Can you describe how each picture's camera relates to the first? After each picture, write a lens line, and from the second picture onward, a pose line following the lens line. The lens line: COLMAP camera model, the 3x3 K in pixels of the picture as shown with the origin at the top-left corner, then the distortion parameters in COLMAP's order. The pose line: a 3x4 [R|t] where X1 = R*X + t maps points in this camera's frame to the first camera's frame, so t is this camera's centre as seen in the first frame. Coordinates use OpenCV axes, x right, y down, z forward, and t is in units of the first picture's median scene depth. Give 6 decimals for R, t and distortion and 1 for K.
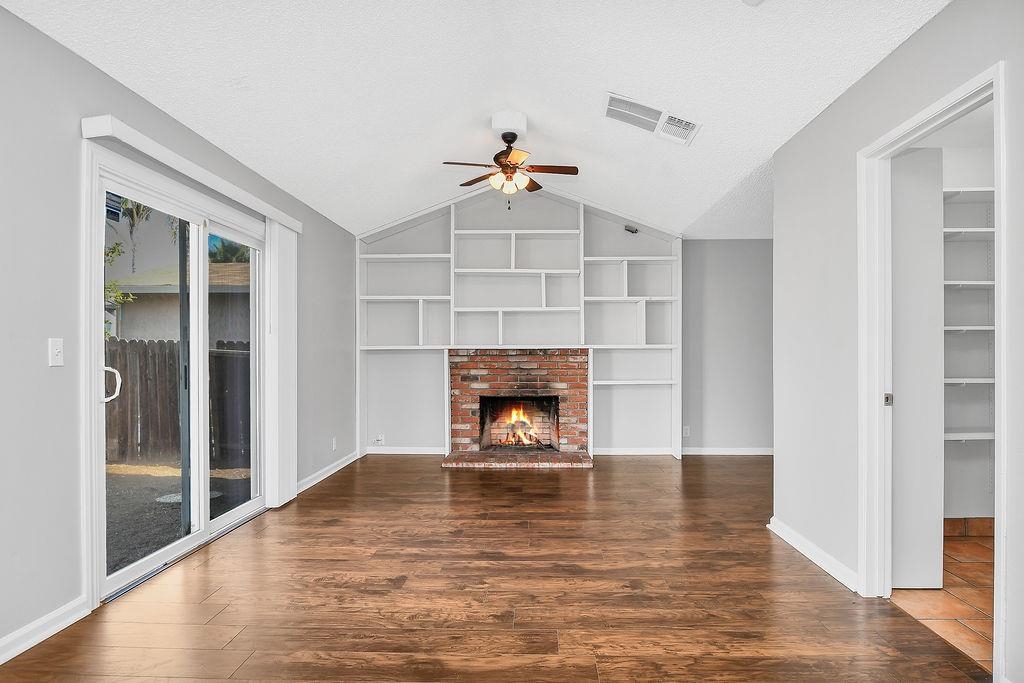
lens RADIAL K [[576.7, 0, 536.8], [0, 576.7, 359.4], [0, 0, 1]] dist [-0.017070, 0.003052]
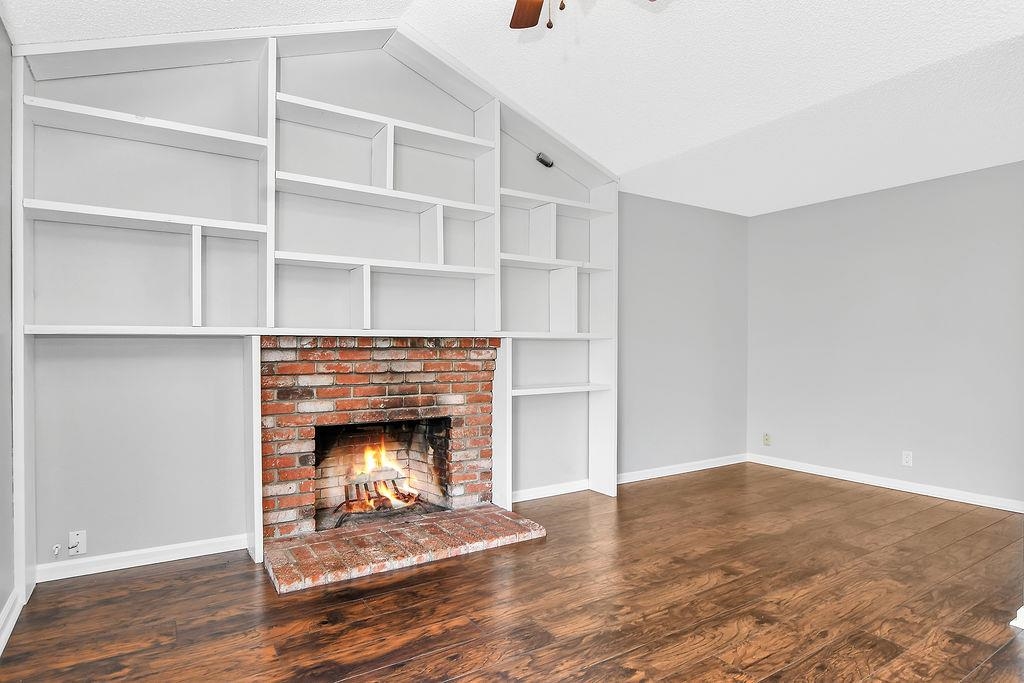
lens RADIAL K [[576.7, 0, 510.6], [0, 576.7, 350.2], [0, 0, 1]] dist [-0.017070, 0.003052]
pose [[0.837768, -0.000225, 0.546026, -0.237749], [0.001875, 0.999995, -0.002464, -0.003755], [-0.546023, 0.003088, 0.837764, 0.472283]]
